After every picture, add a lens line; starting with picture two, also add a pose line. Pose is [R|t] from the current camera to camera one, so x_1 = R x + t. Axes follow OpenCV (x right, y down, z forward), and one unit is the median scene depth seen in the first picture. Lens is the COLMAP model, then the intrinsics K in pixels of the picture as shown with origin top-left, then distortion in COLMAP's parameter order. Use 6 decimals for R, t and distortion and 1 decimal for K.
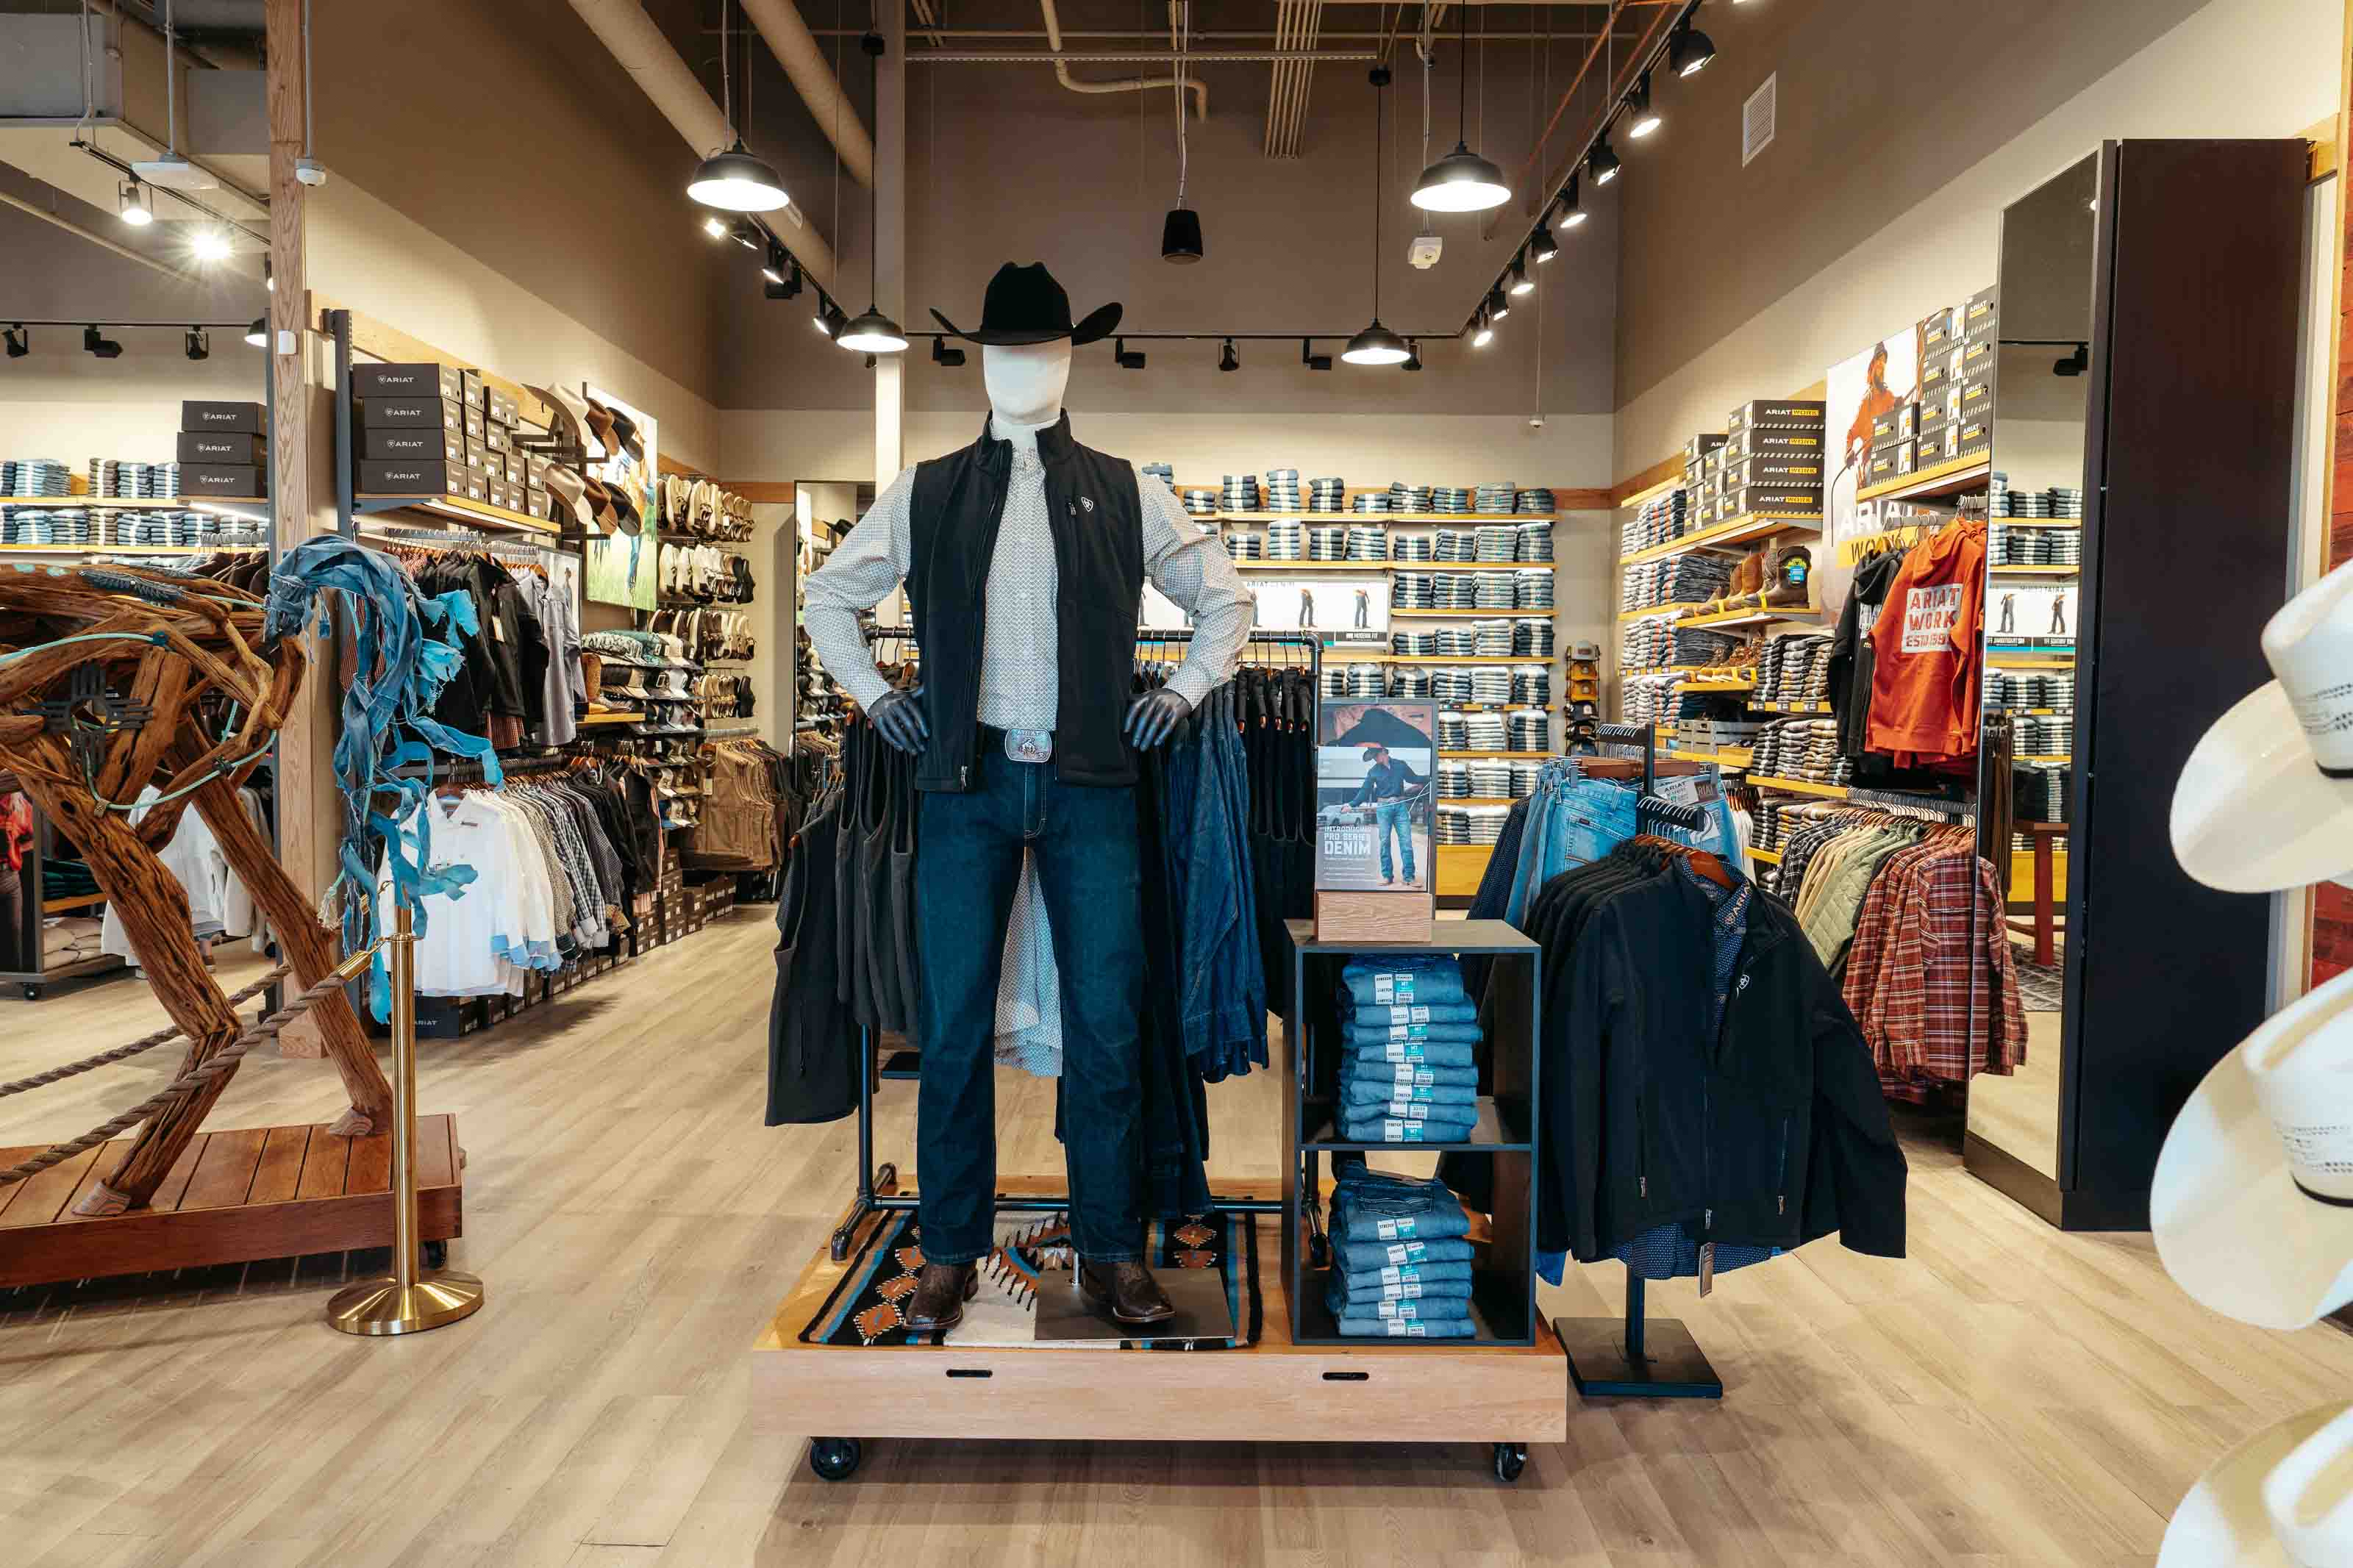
lens RADIAL K [[1602.8, 0, 1177.9], [0, 1602.8, 795.6], [0, 0, 1]] dist [0.003418, 0.007695]
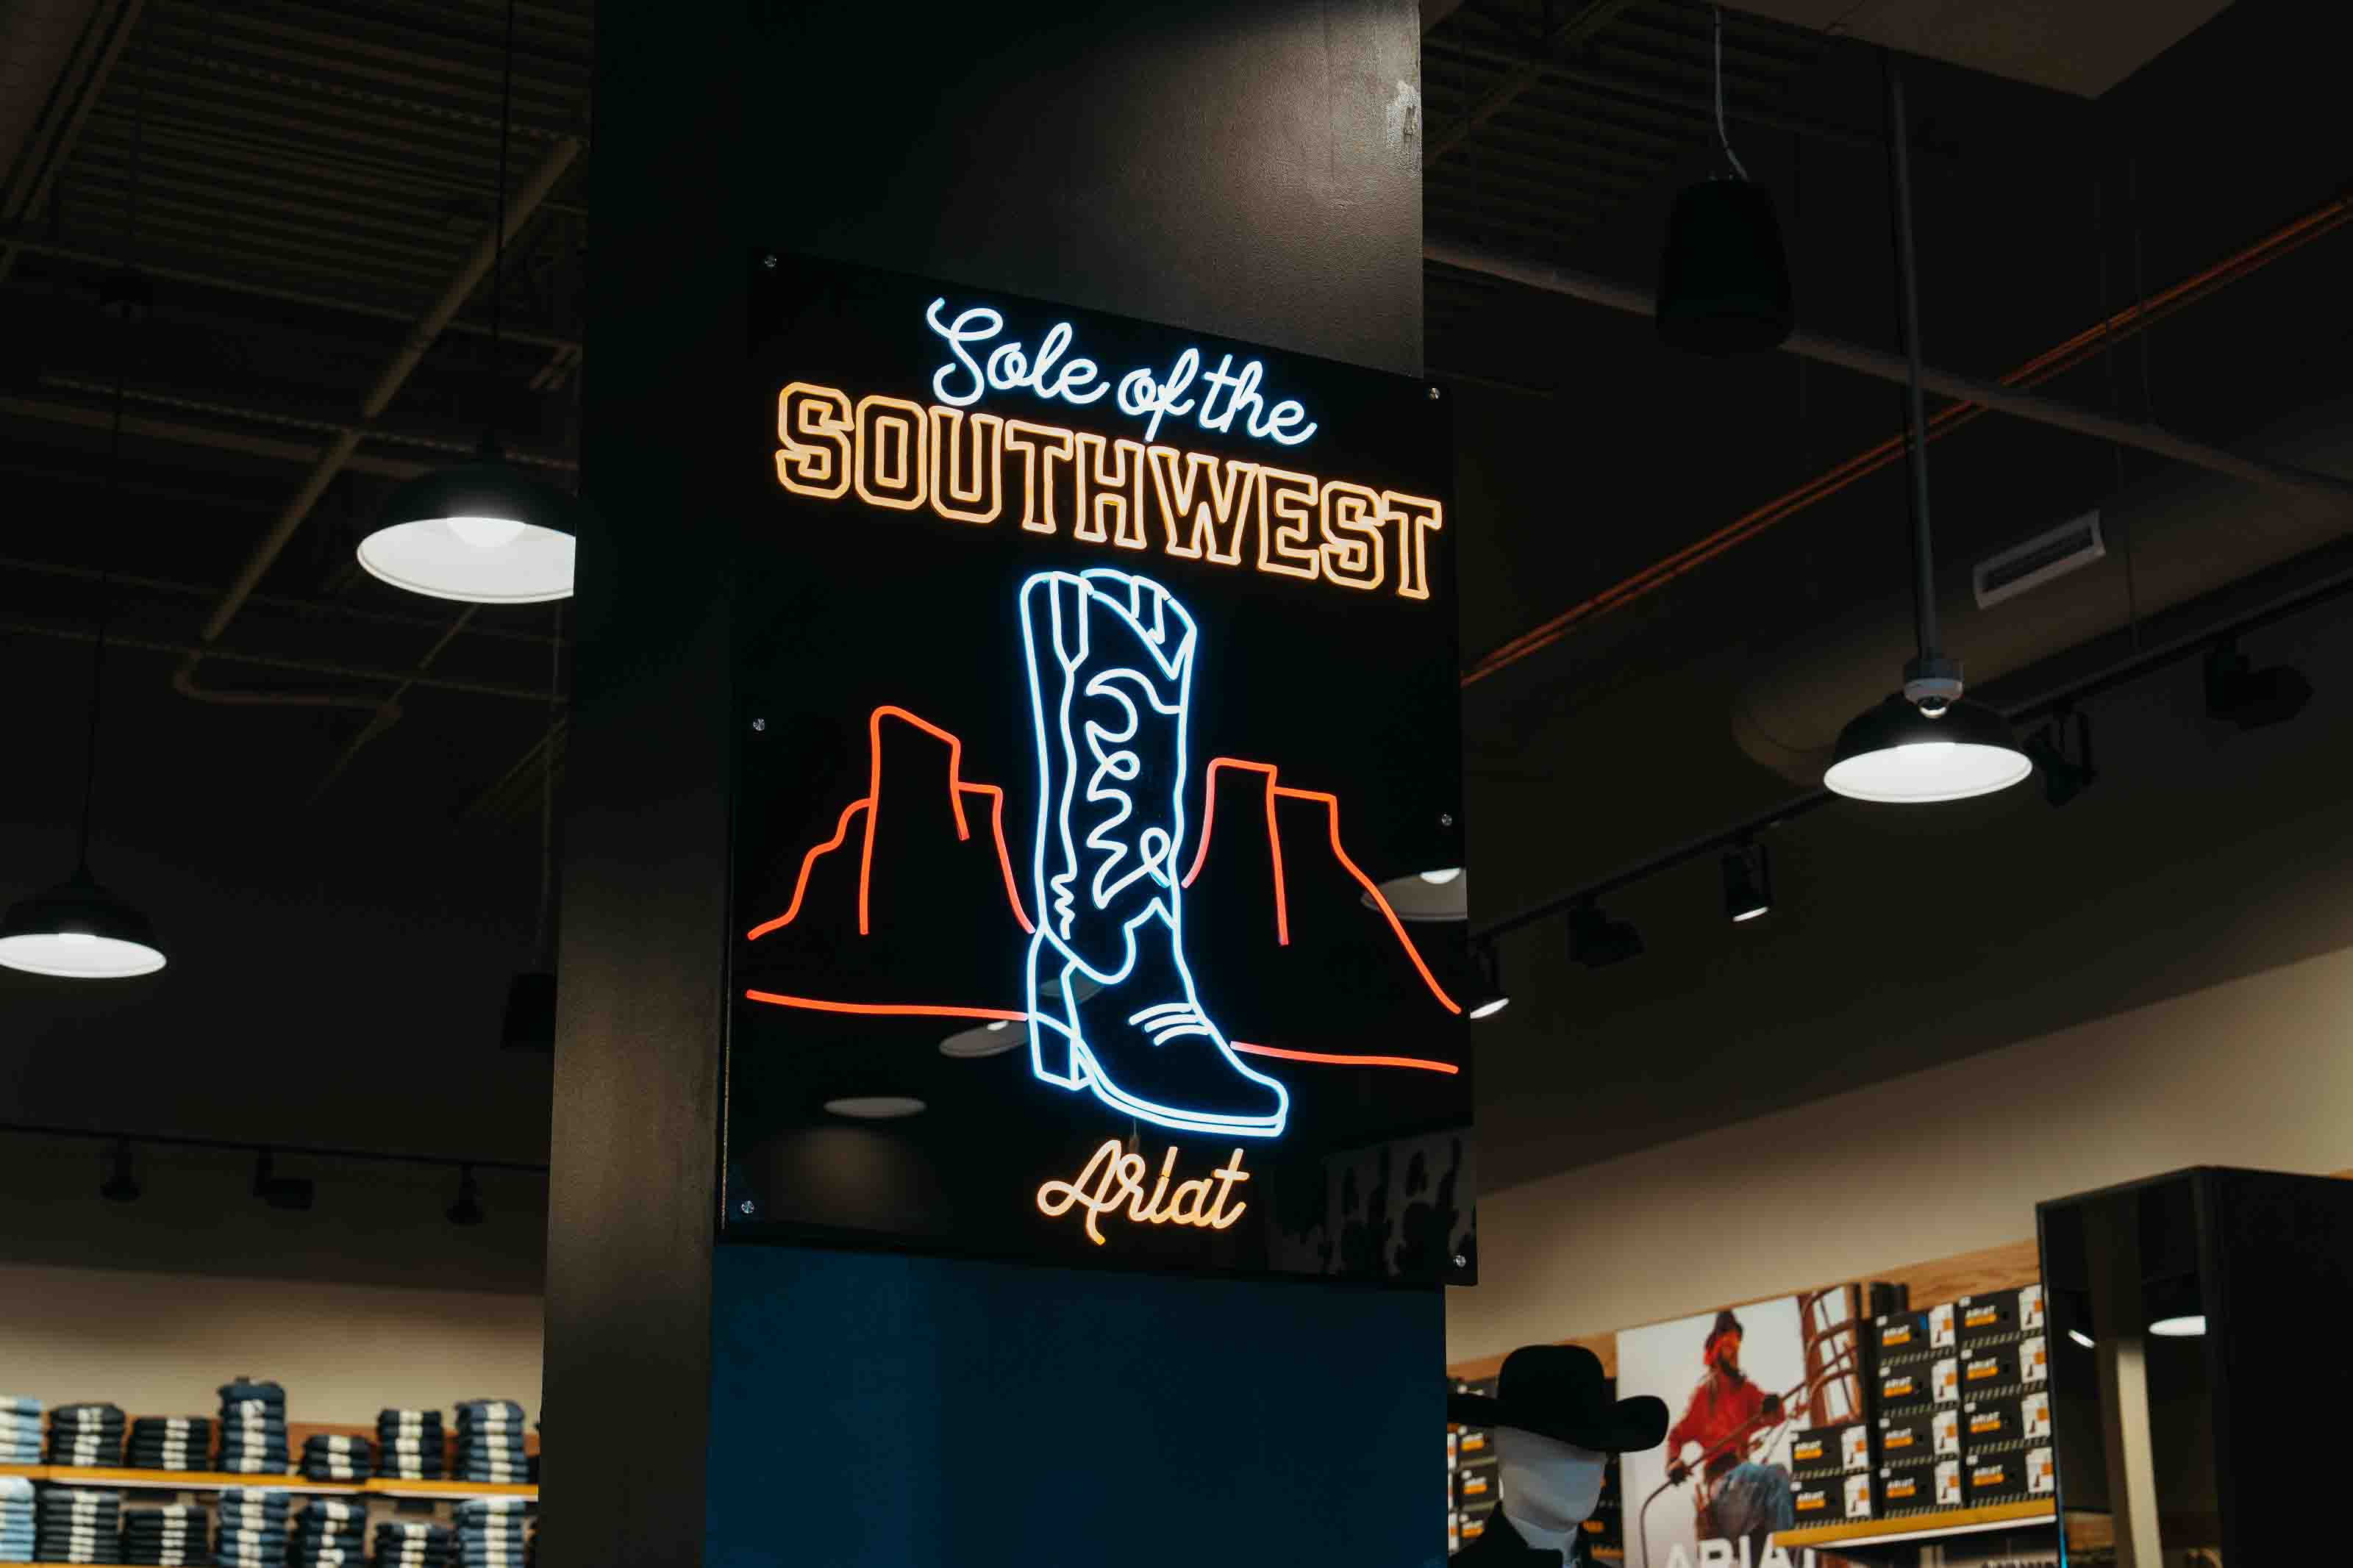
lens RADIAL K [[3601.4, 0, 1182.4], [0, 3601.4, 921.5], [0, 0, 1]] dist [0.025026, 0.000000]
pose [[0.884154, 0.100712, 0.456211, -0.291746], [0.041801, 0.955520, -0.291949, 0.001341], [-0.465322, 0.277198, 0.840617, -0.145017]]
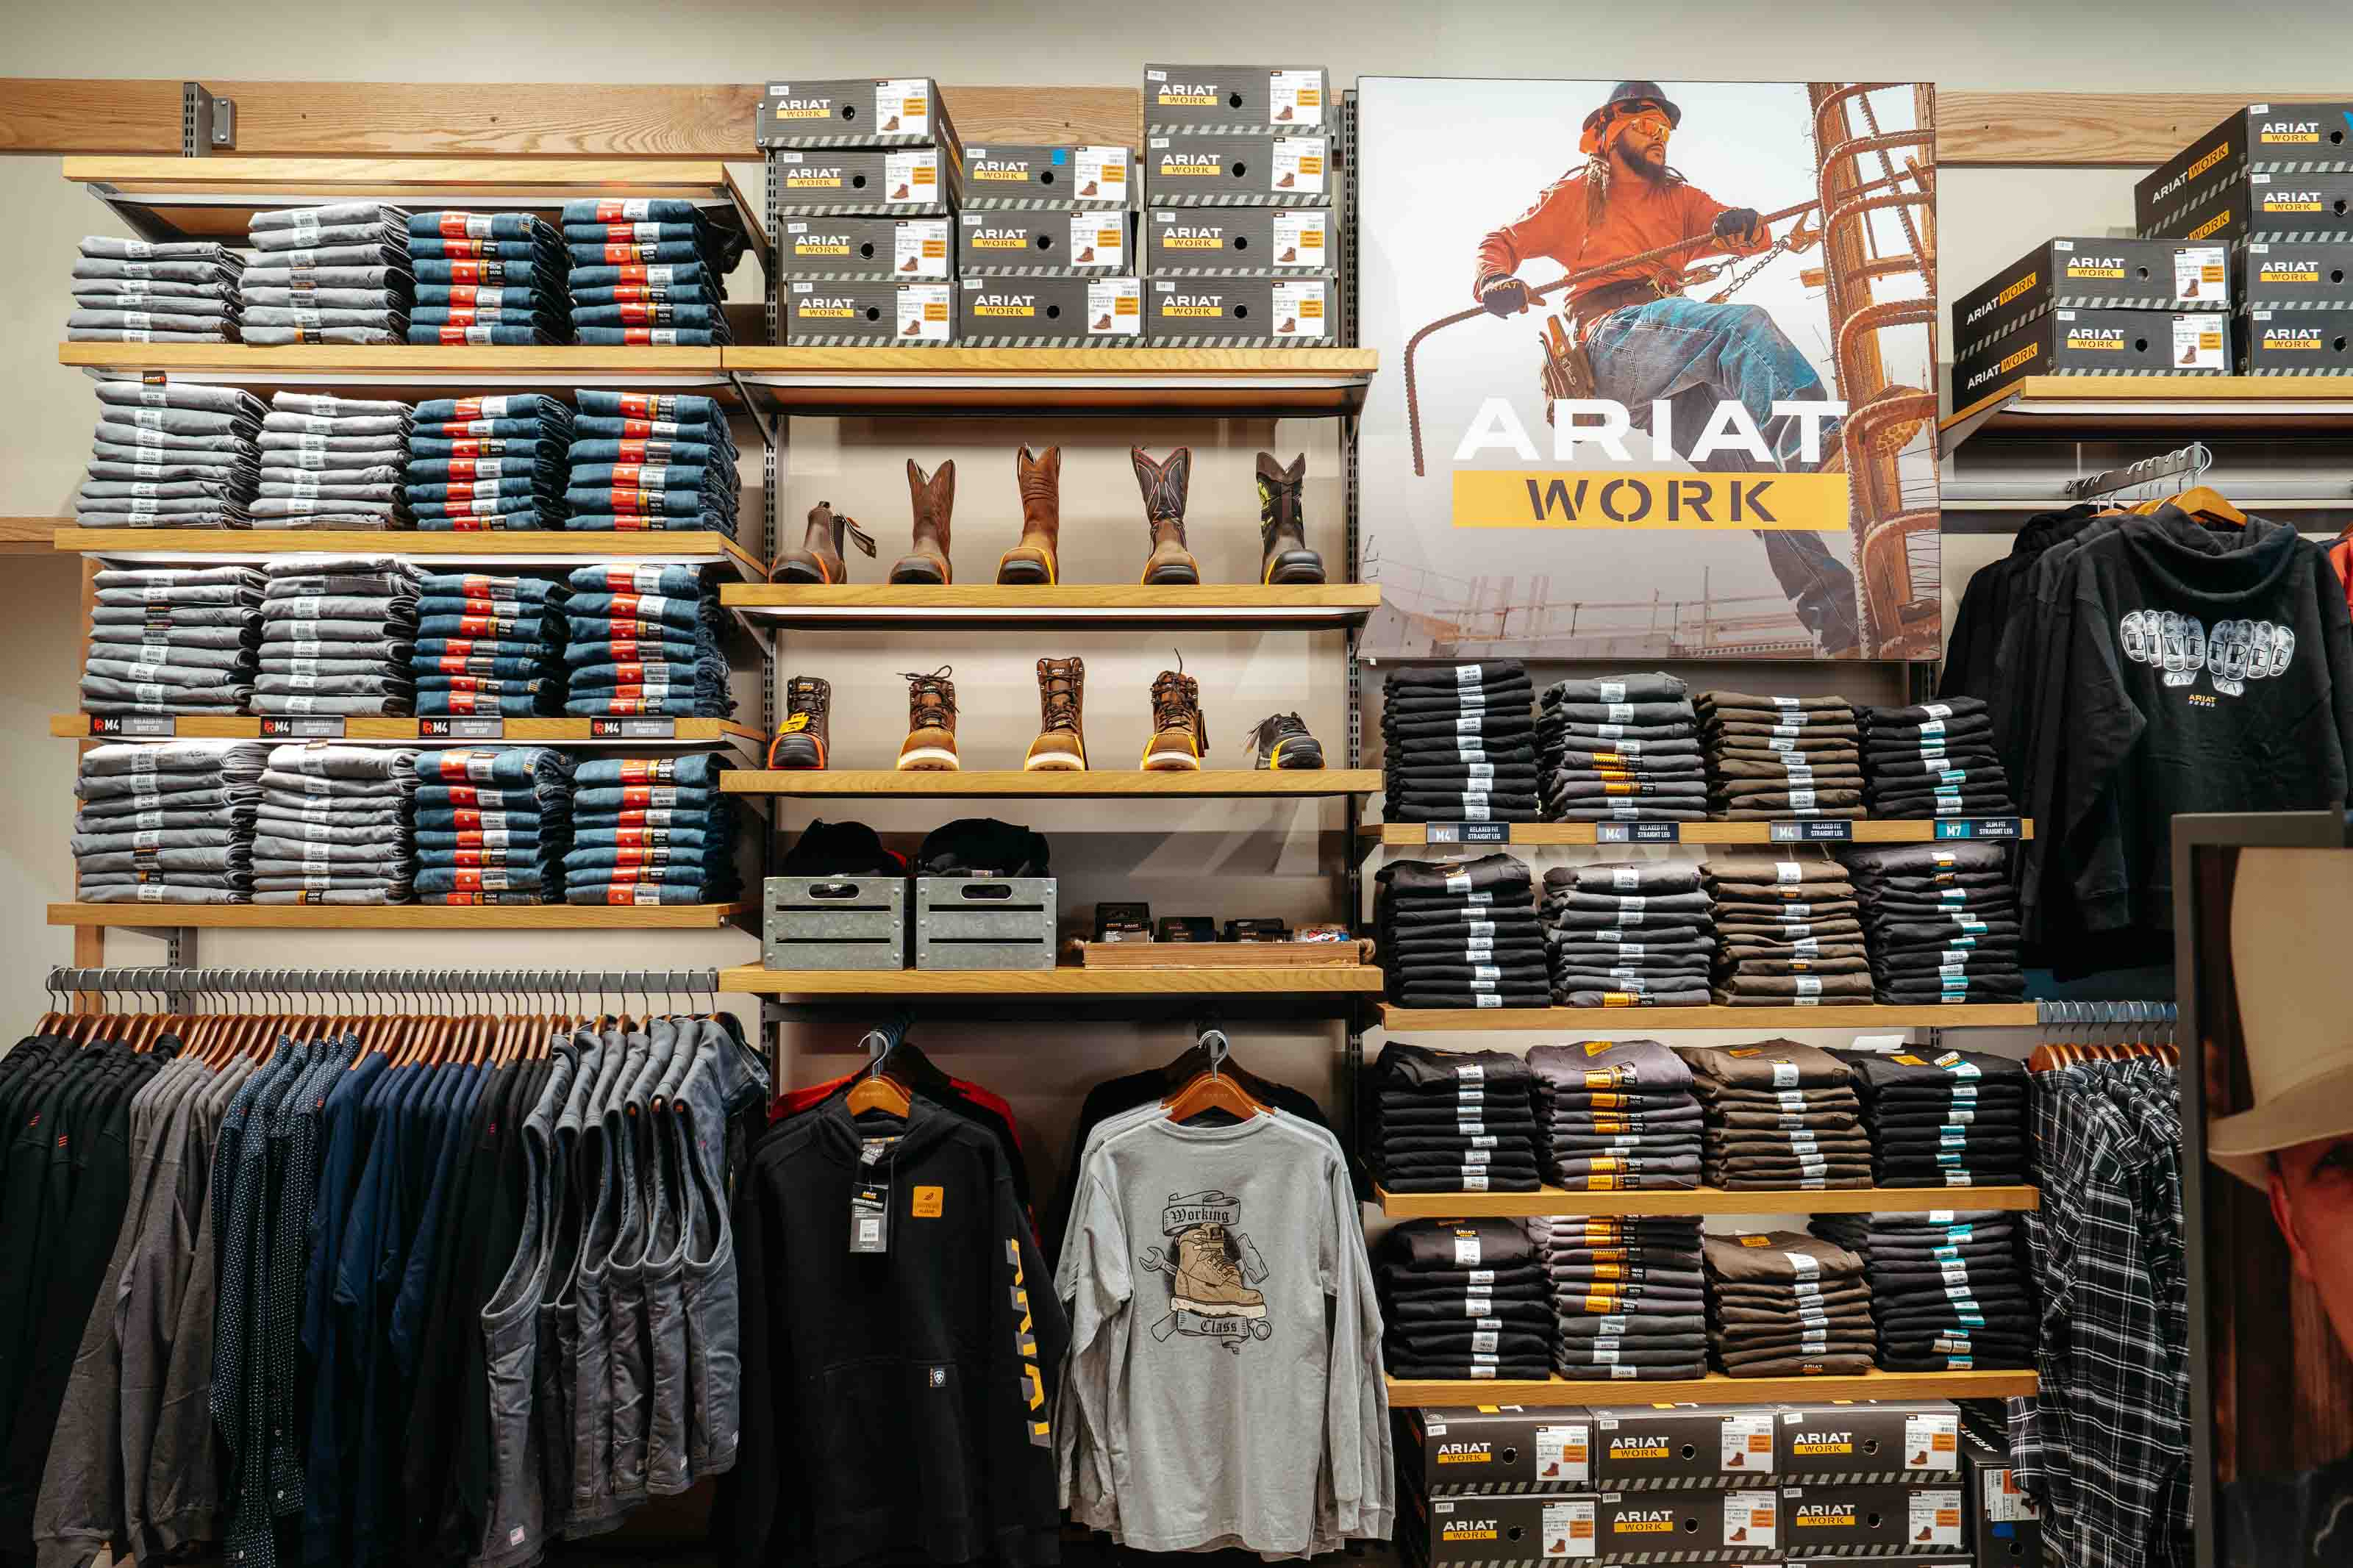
lens RADIAL K [[1602.8, 0, 1172.7], [0, 1602.8, 788.5], [0, 0, 1]] dist [0.003418, 0.007695]
pose [[-0.034168, 0.018287, 0.999249, -0.023132], [0.062036, 0.997943, -0.016141, -0.040576], [-0.997489, 0.061437, -0.035232, 0.685751]]
